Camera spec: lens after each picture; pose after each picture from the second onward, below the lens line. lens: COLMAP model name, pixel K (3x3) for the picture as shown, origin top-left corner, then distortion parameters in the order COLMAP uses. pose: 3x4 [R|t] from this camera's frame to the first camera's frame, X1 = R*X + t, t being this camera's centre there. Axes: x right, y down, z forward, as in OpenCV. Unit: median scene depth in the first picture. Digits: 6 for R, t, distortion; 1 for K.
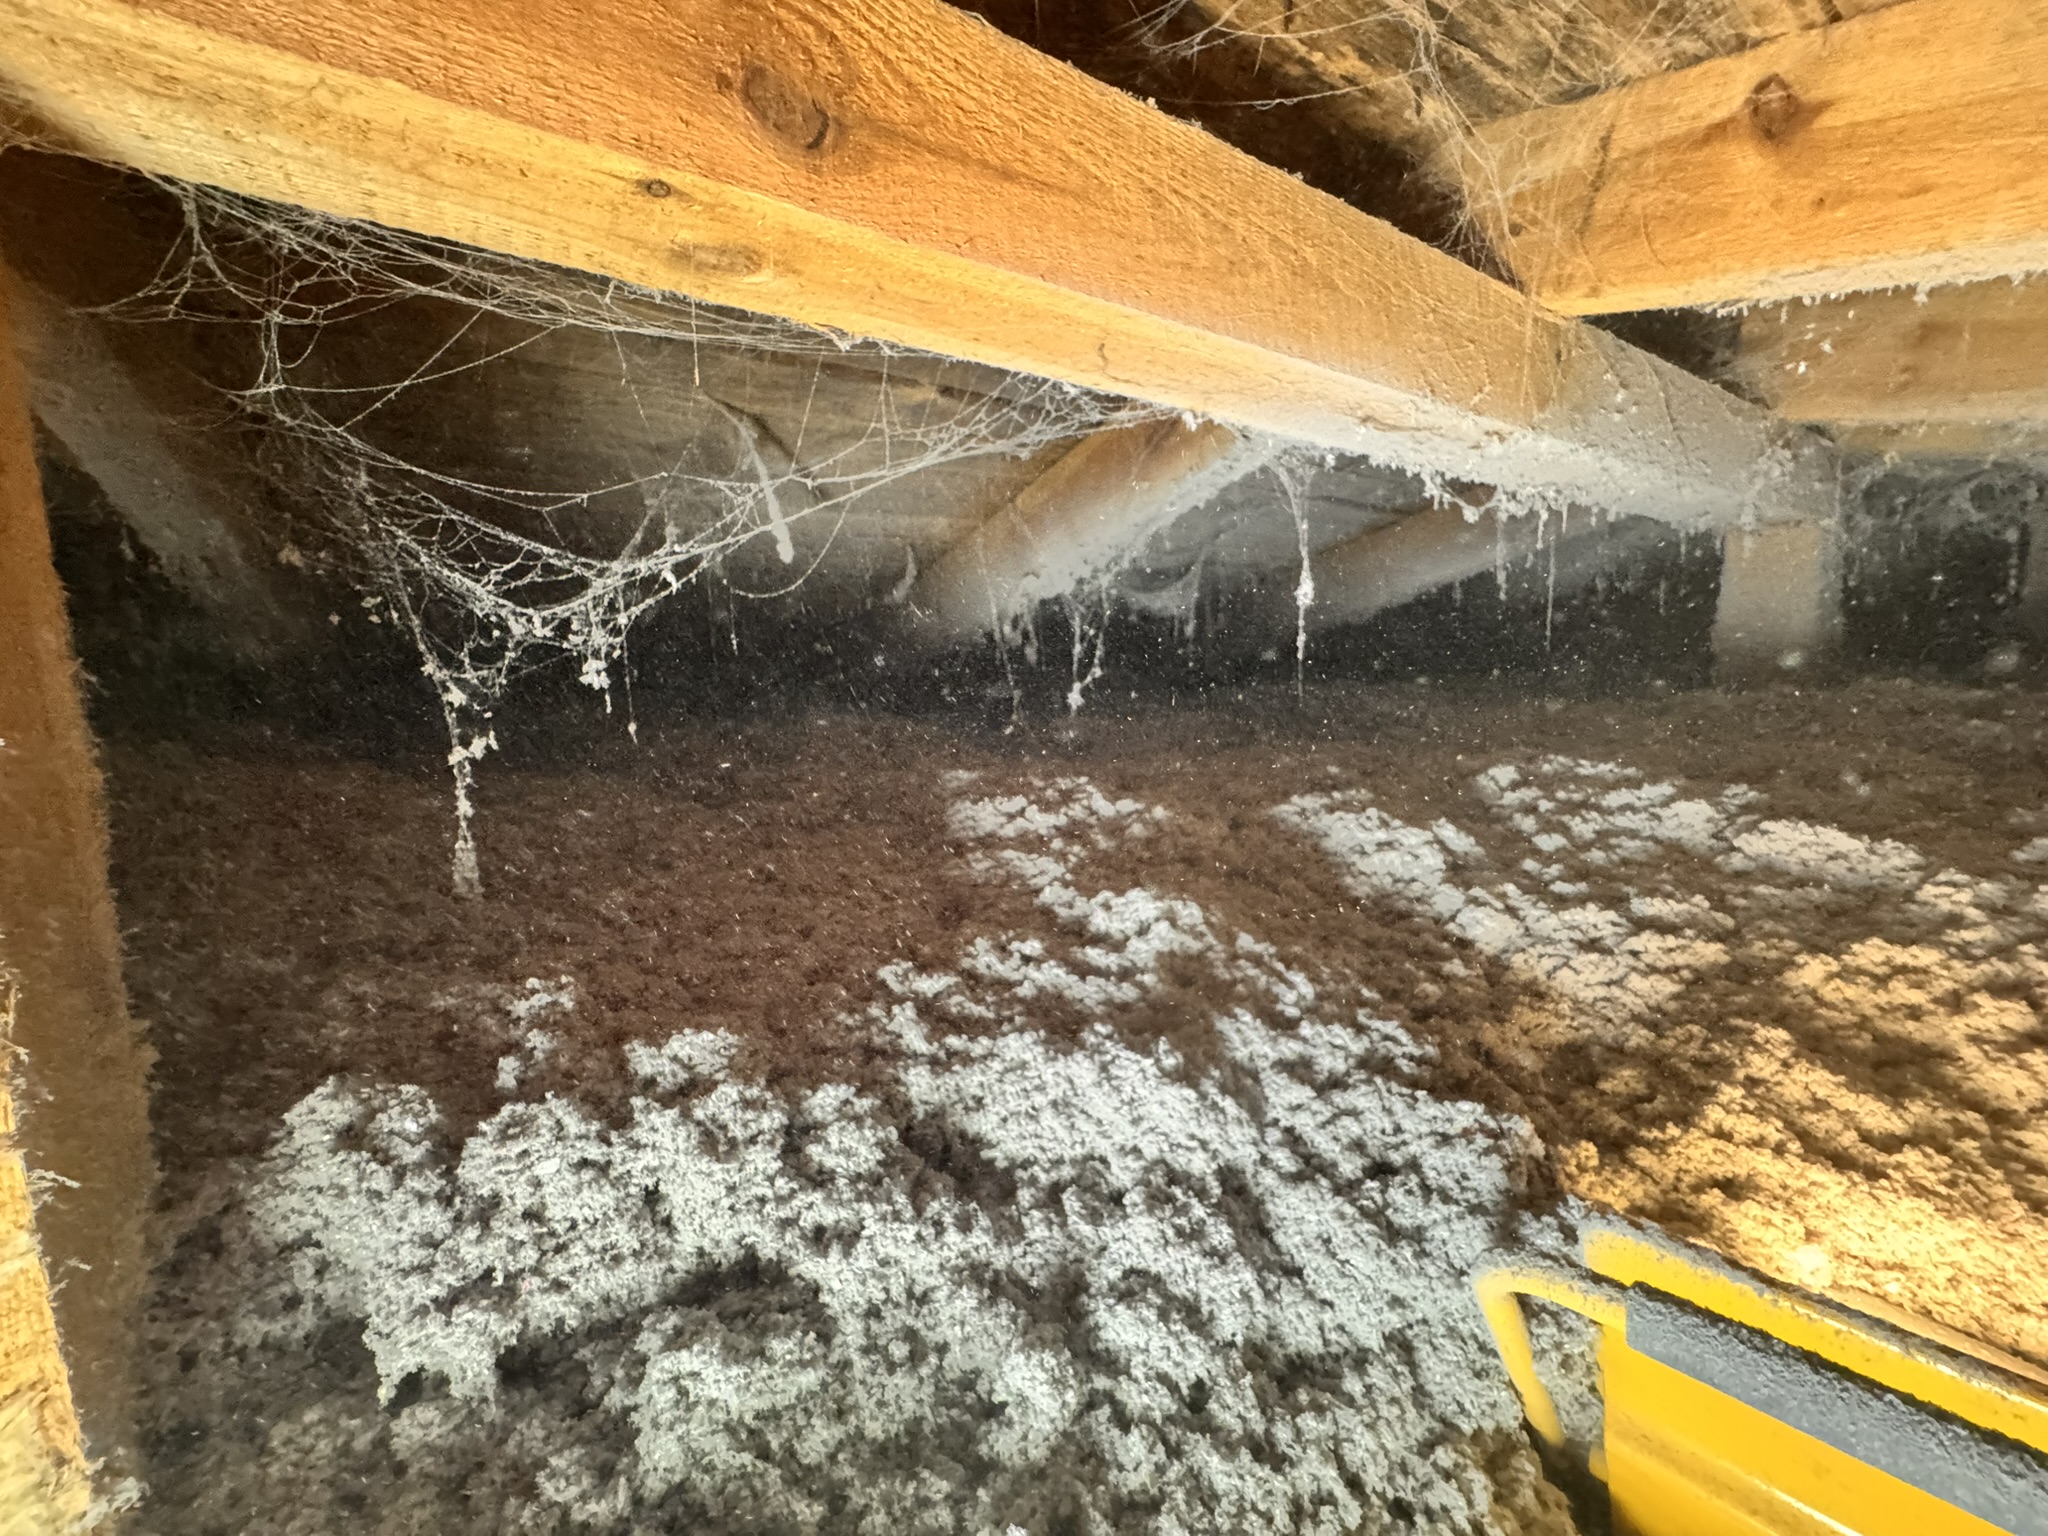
lens RADIAL K [[810.8, 0, 1017.9], [0, 810.8, 764.2], [0, 0, 1]] dist [-0.001128, 0.000575]
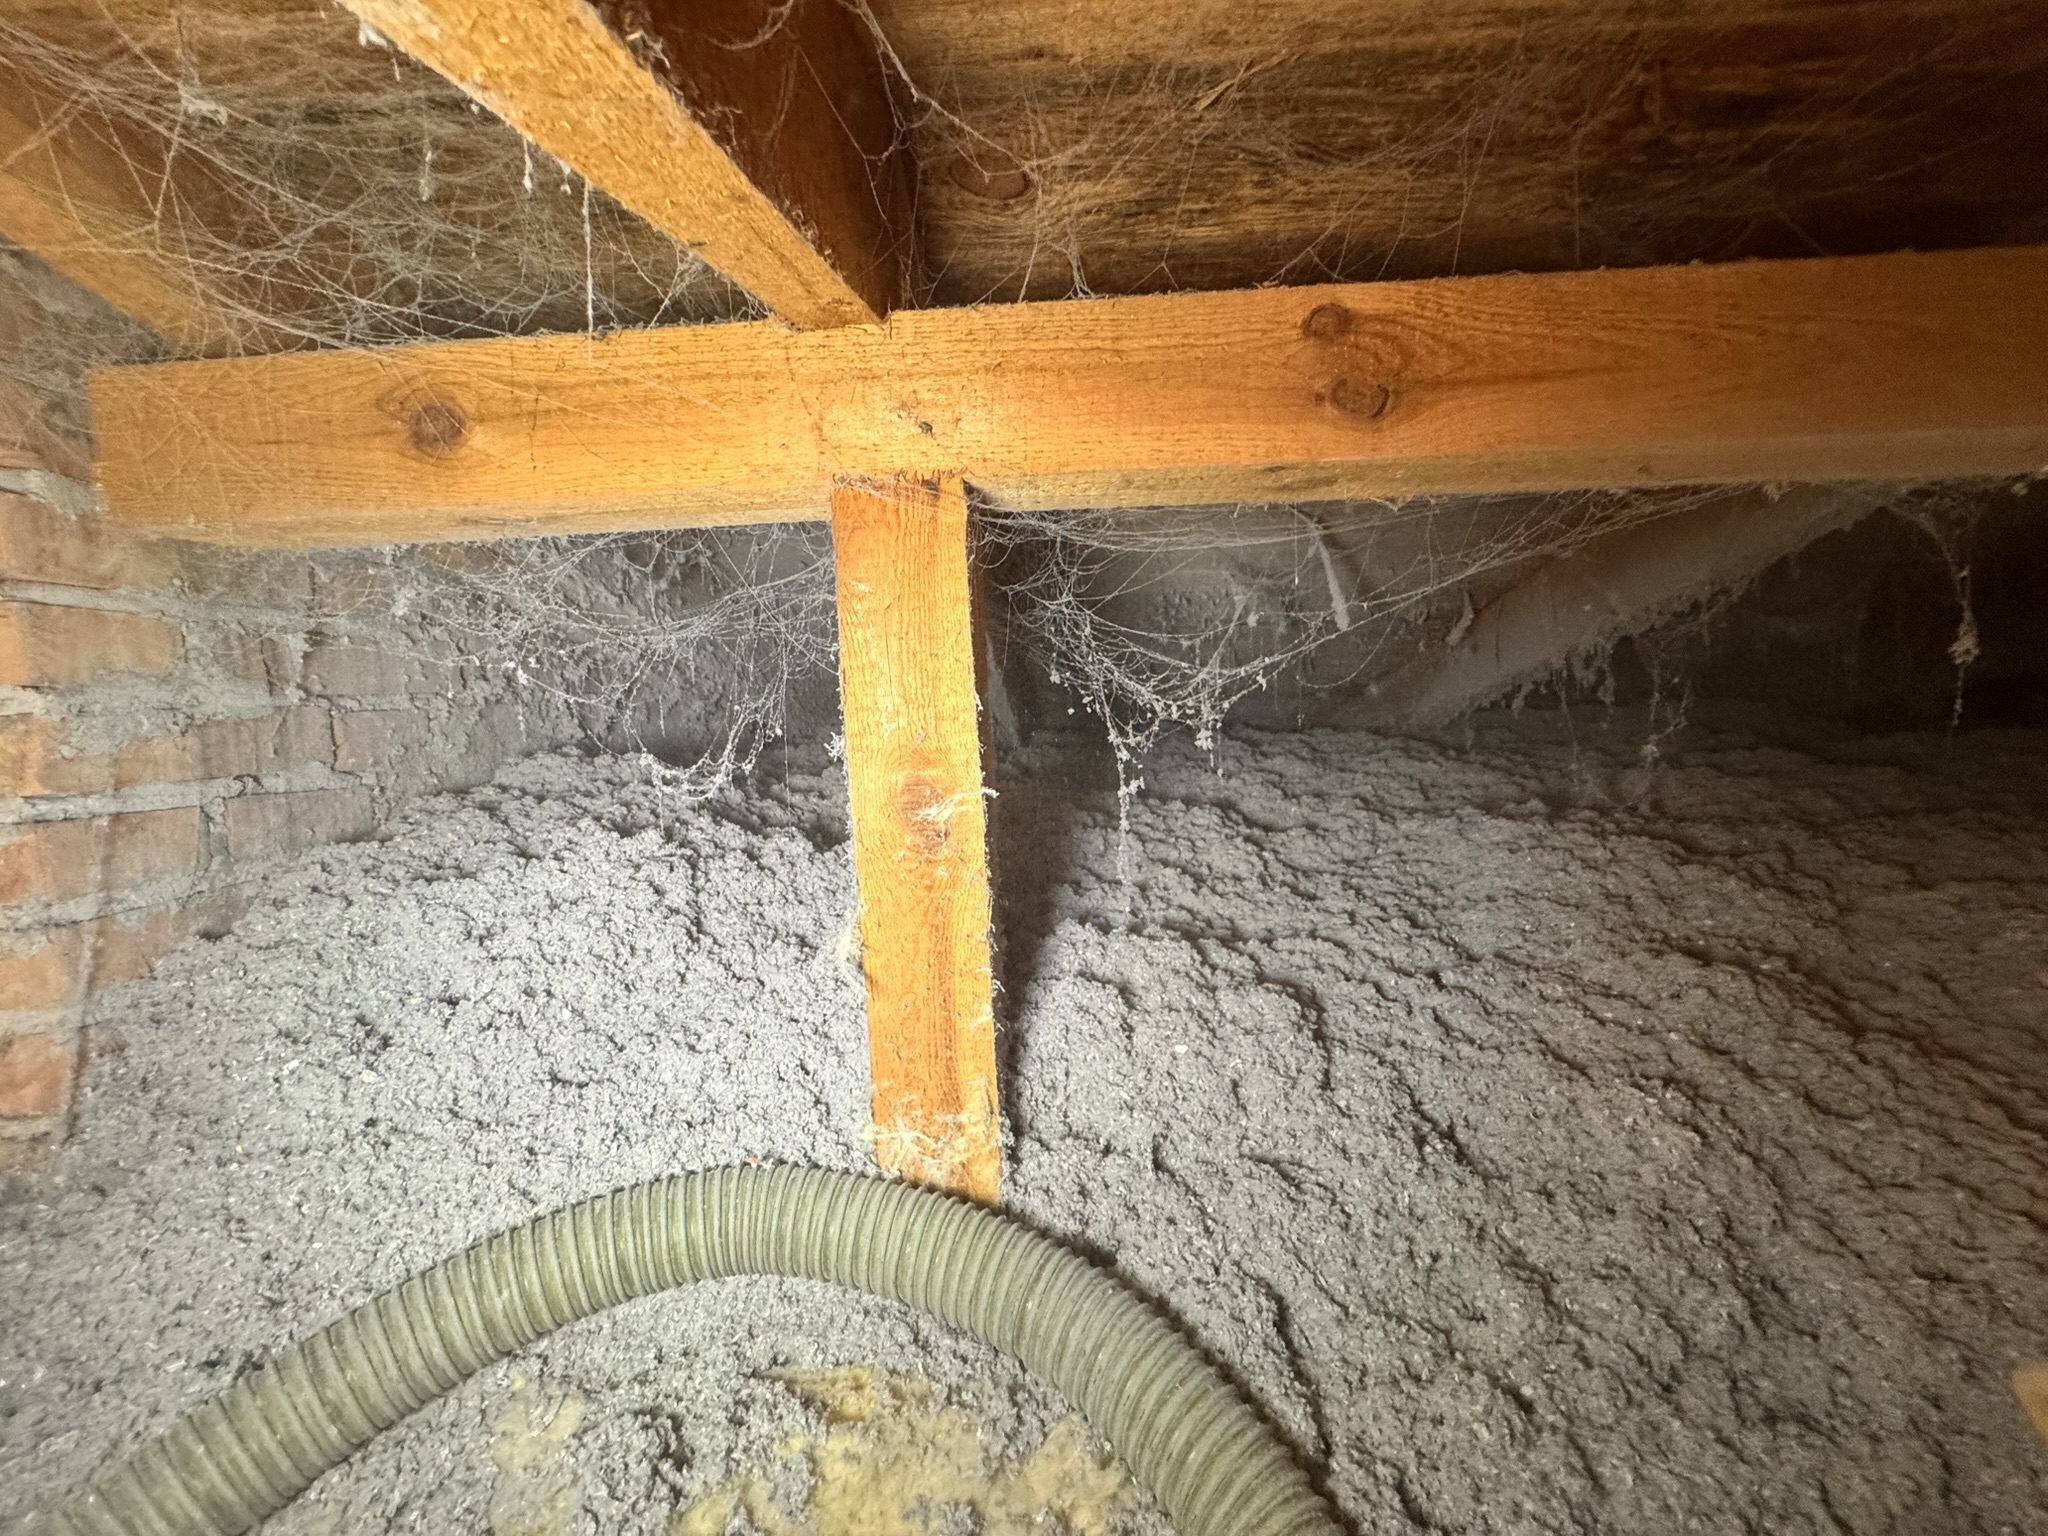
lens RADIAL K [[810.8, 0, 1024.4], [0, 810.8, 764.8], [0, 0, 1]] dist [-0.001128, 0.000575]
pose [[0.801962, 0.038976, -0.596102, 0.104083], [-0.049649, 0.998766, -0.001491, -0.054864], [0.595308, 0.030792, 0.802908, -0.416236]]
